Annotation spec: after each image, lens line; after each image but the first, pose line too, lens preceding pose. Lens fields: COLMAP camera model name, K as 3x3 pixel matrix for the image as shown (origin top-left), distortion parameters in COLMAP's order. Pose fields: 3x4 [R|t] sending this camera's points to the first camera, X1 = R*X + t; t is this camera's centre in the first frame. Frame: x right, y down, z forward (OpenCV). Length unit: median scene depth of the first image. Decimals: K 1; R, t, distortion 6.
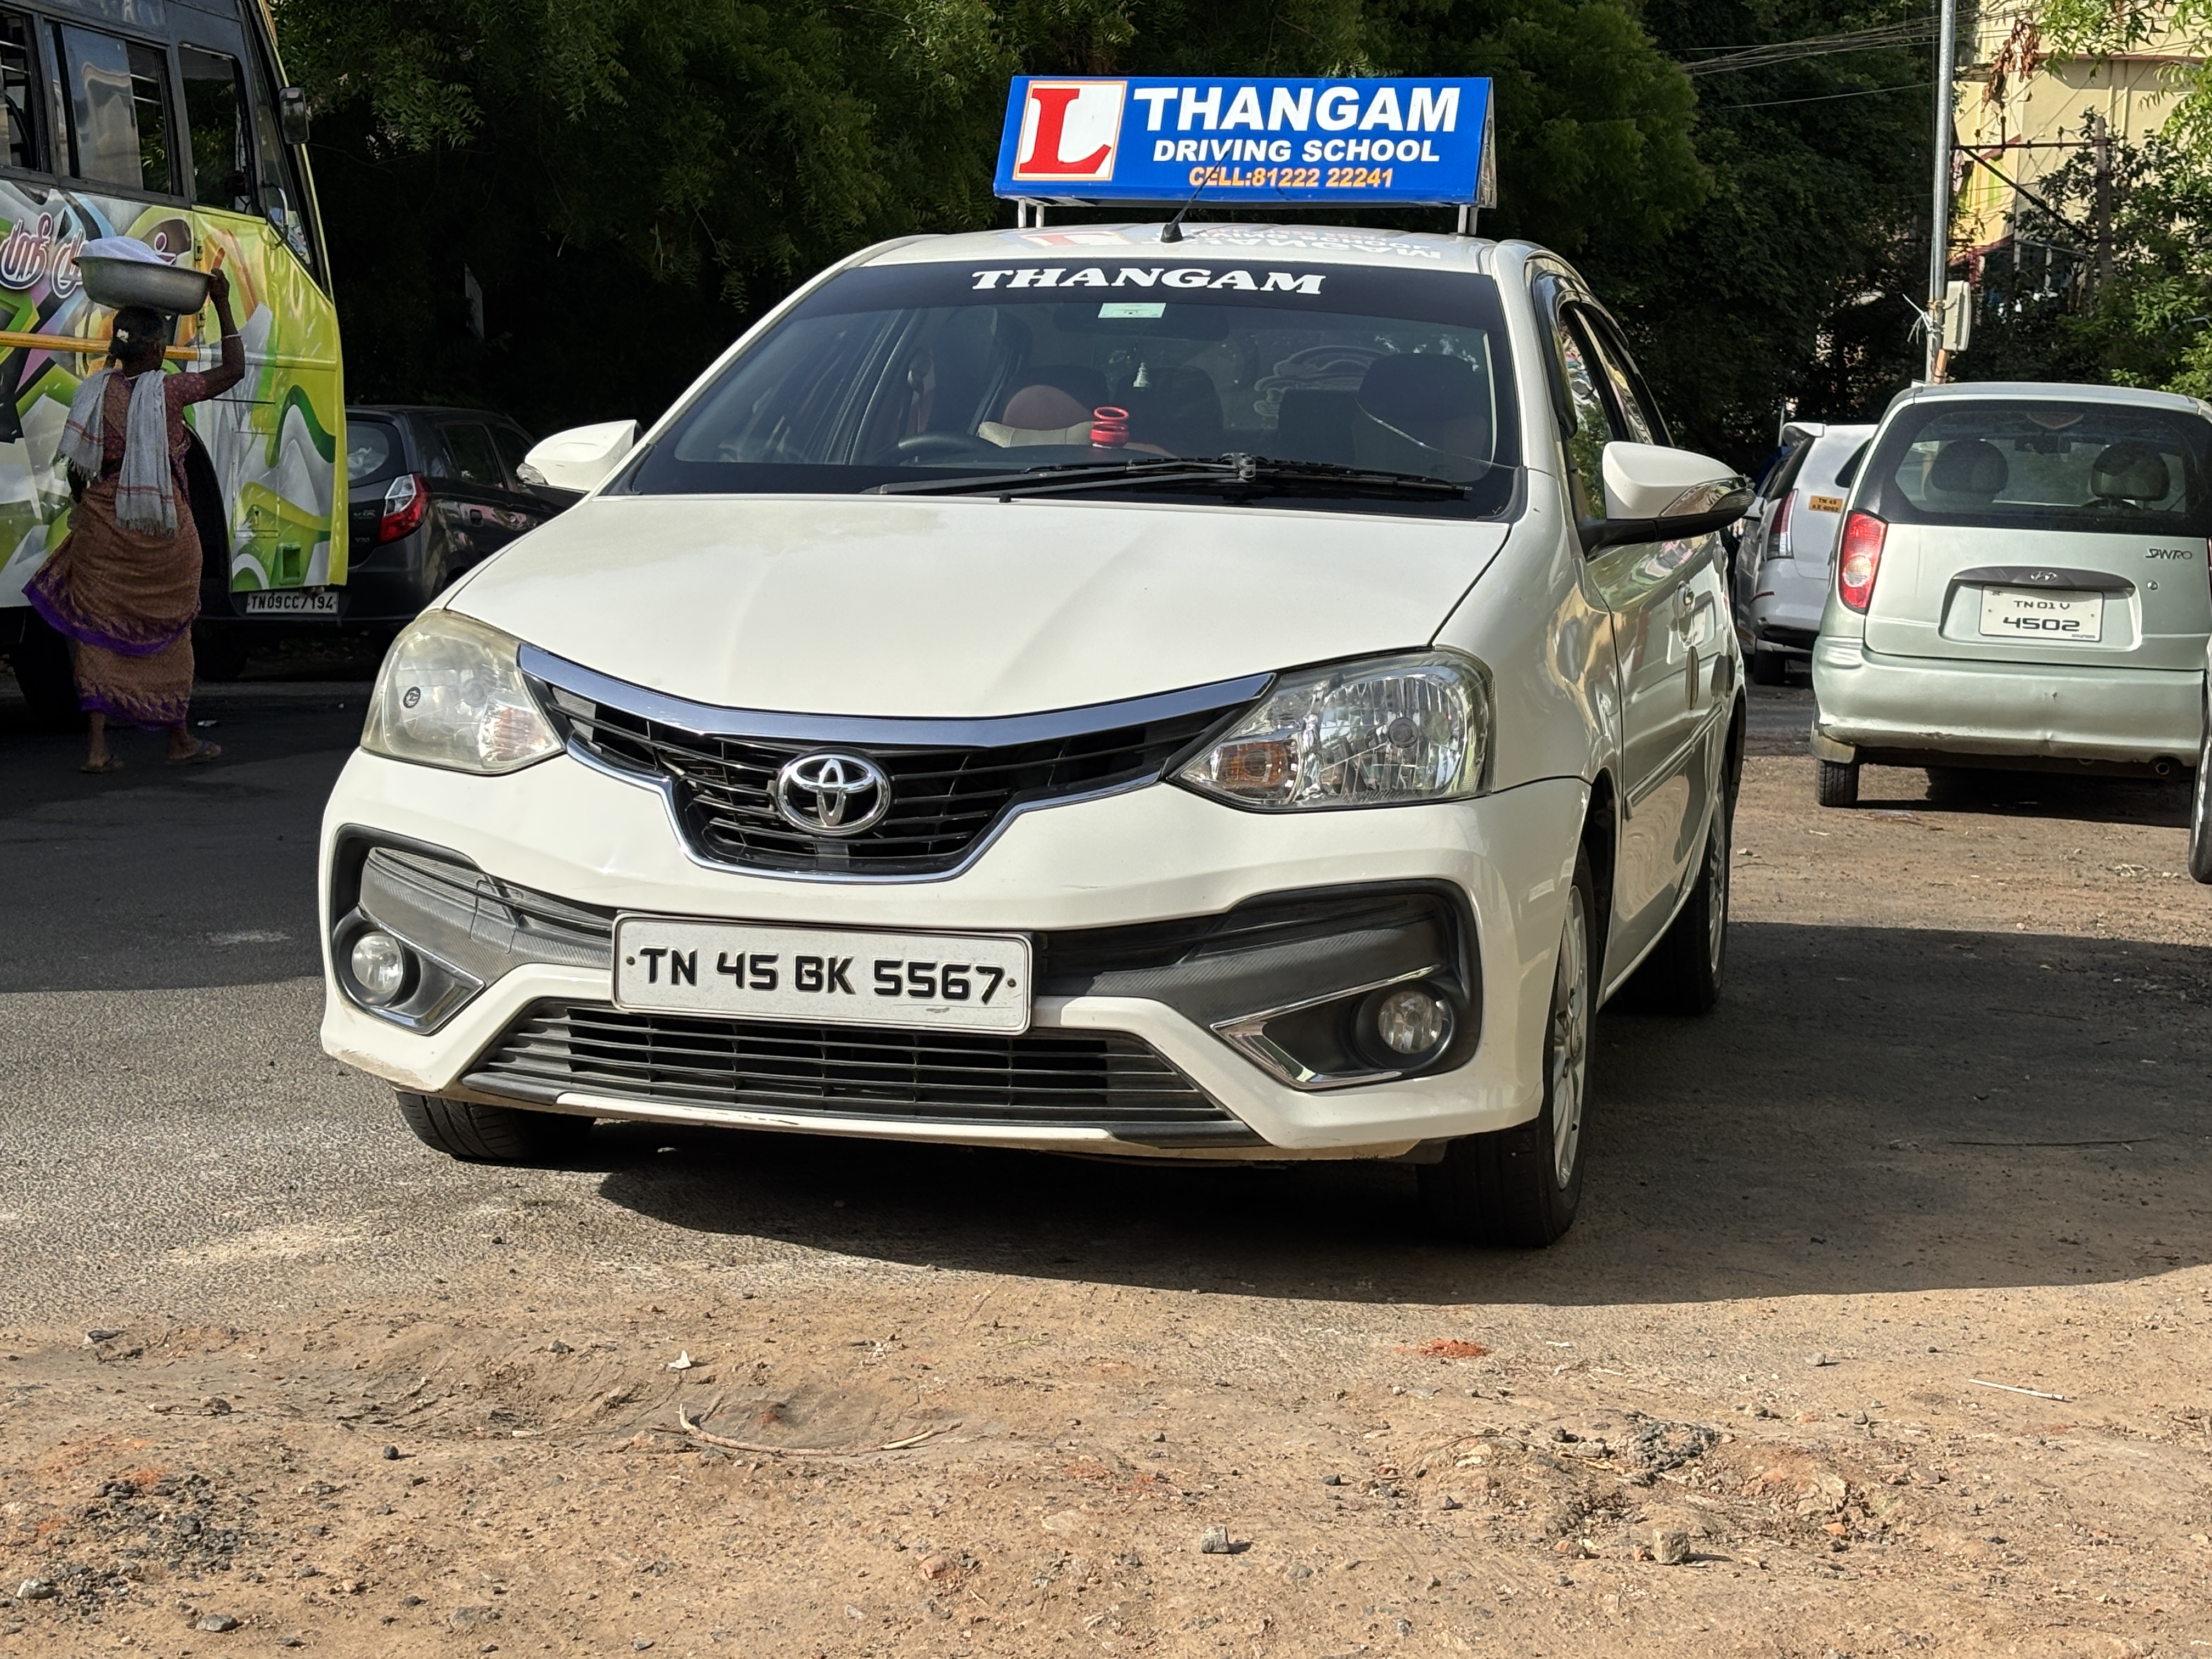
lens RADIAL K [[3721.8, 0, 1102.8], [0, 3721.8, 829.9], [0, 0, 1]] dist [0.184629, 0.000000]
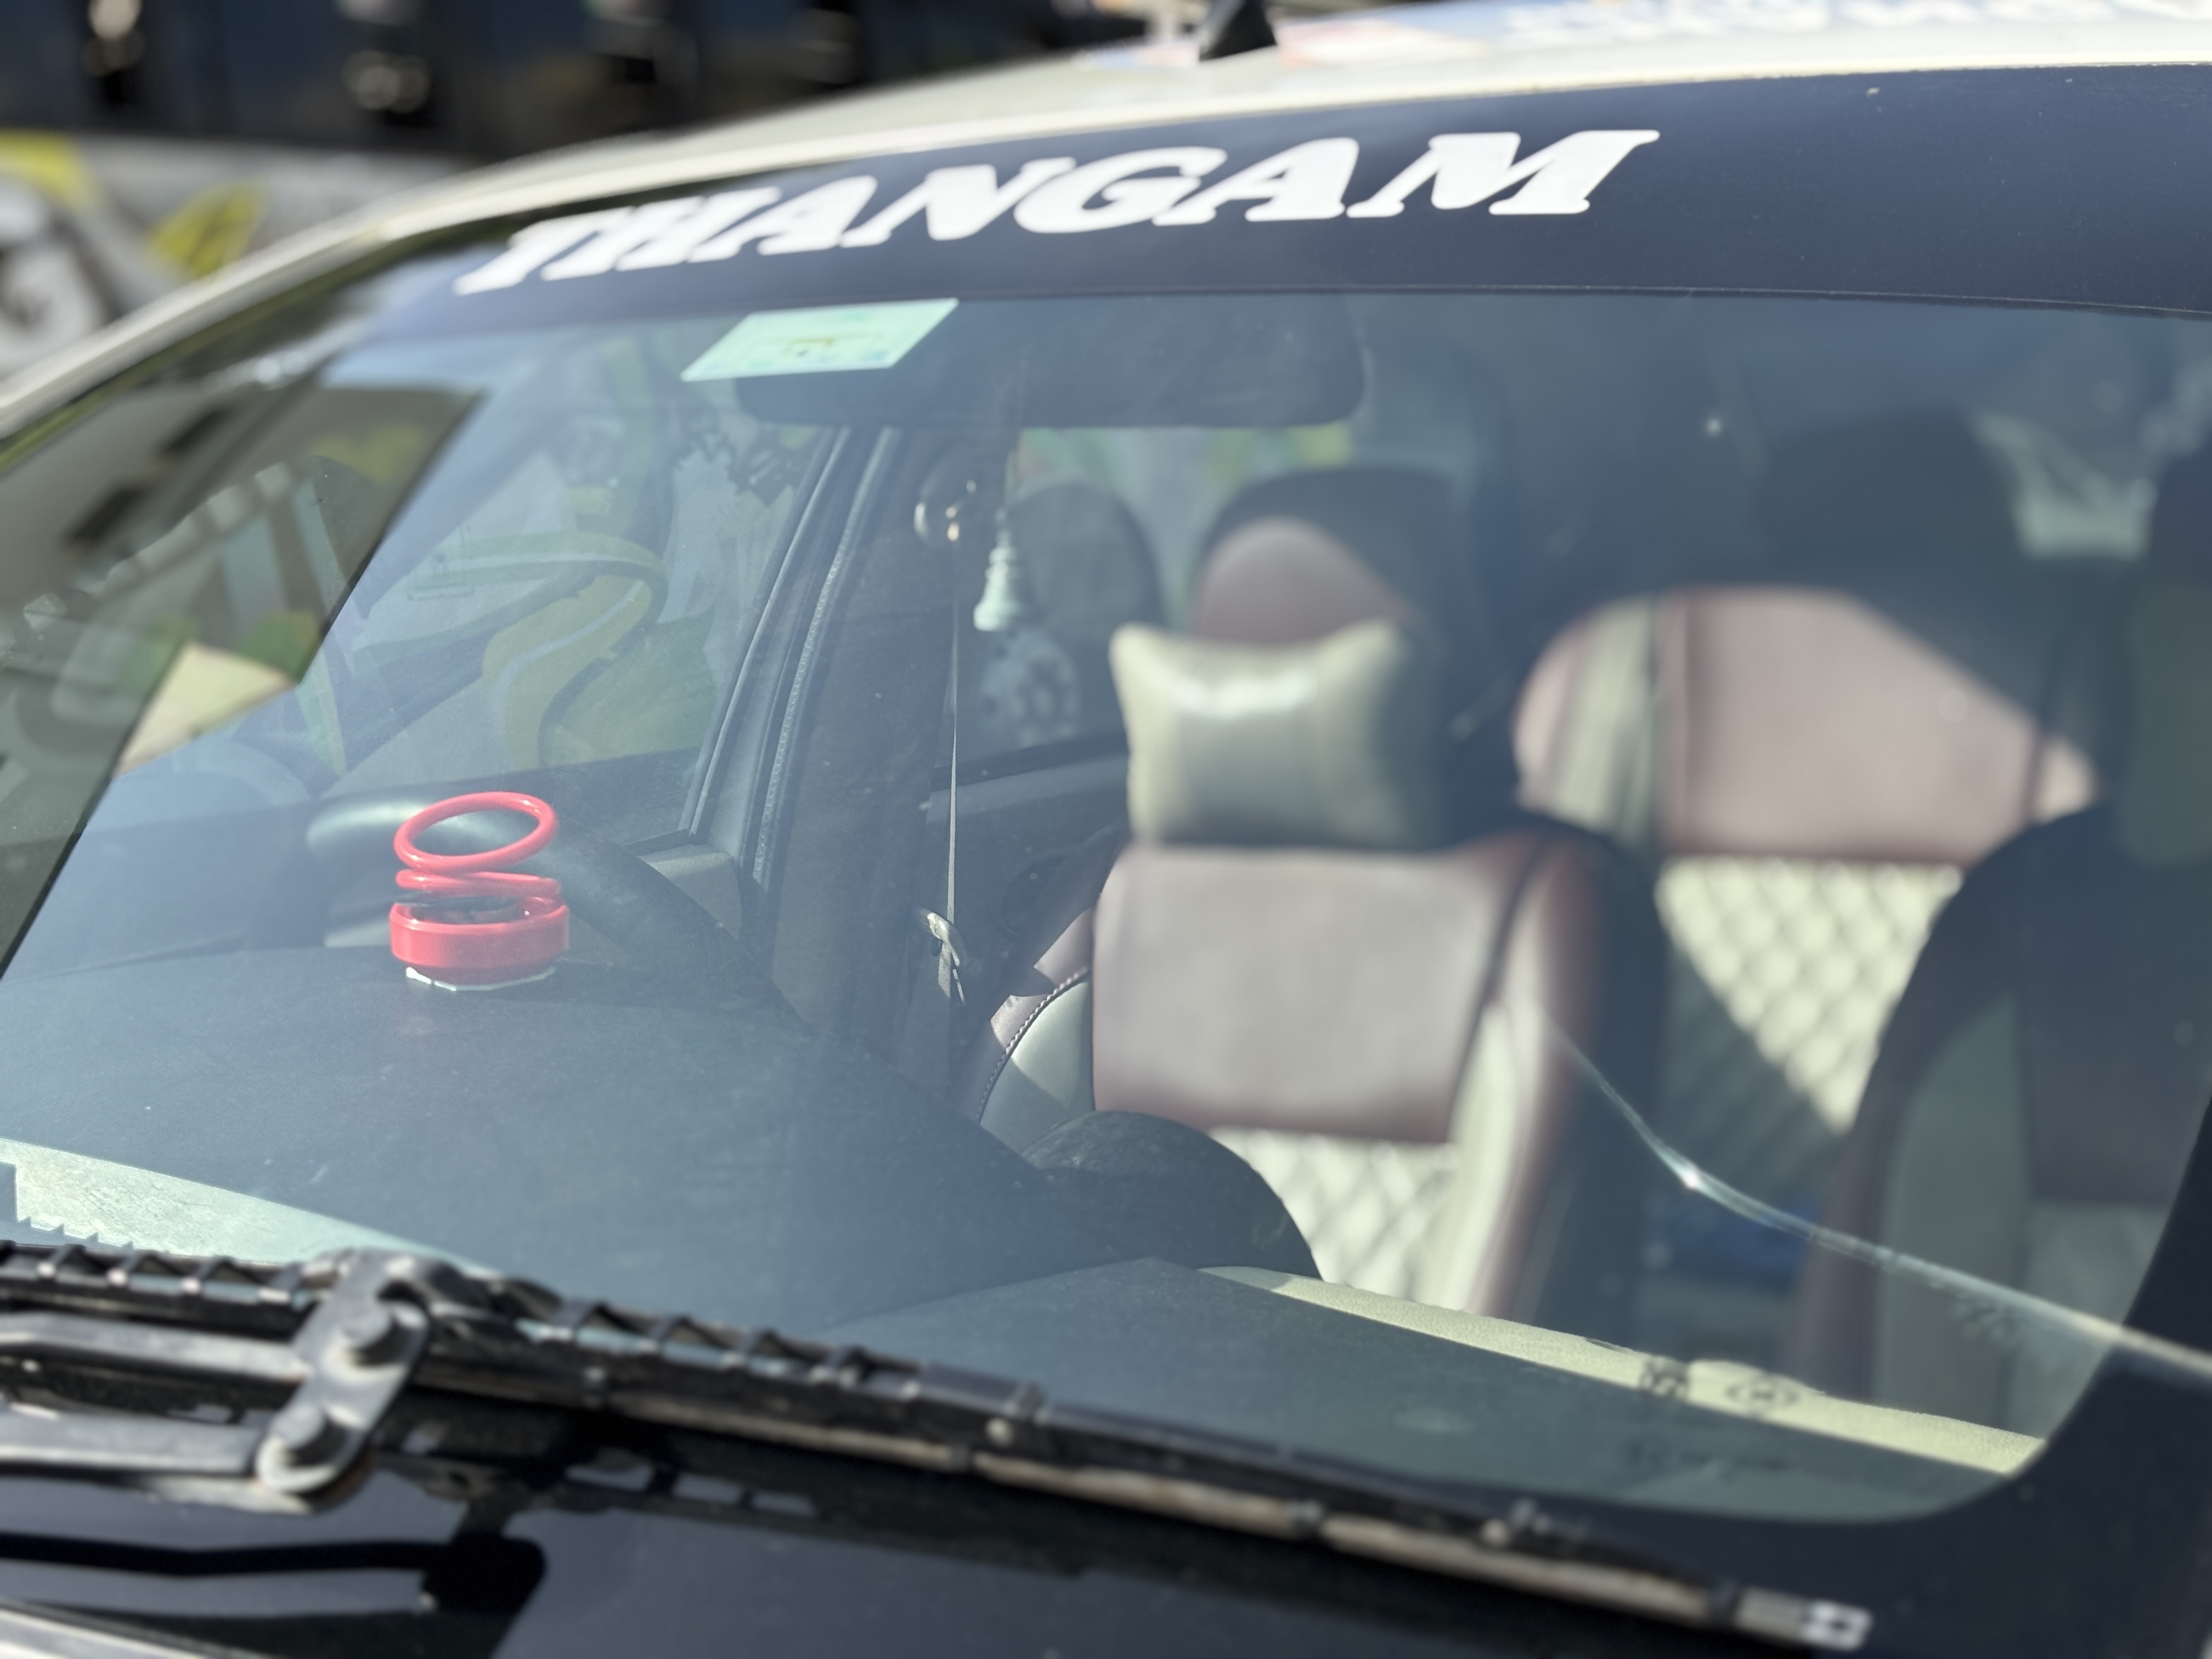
lens RADIAL K [[3387.5, 0, 1109.3], [0, 3387.5, 831.2], [0, 0, 1]] dist [0.014265, 0.000000]
pose [[0.923302, -0.009892, -0.383948, 0.097772], [0.017292, 0.999725, 0.015826, -0.098411], [0.383686, -0.021251, 0.923219, 0.715947]]
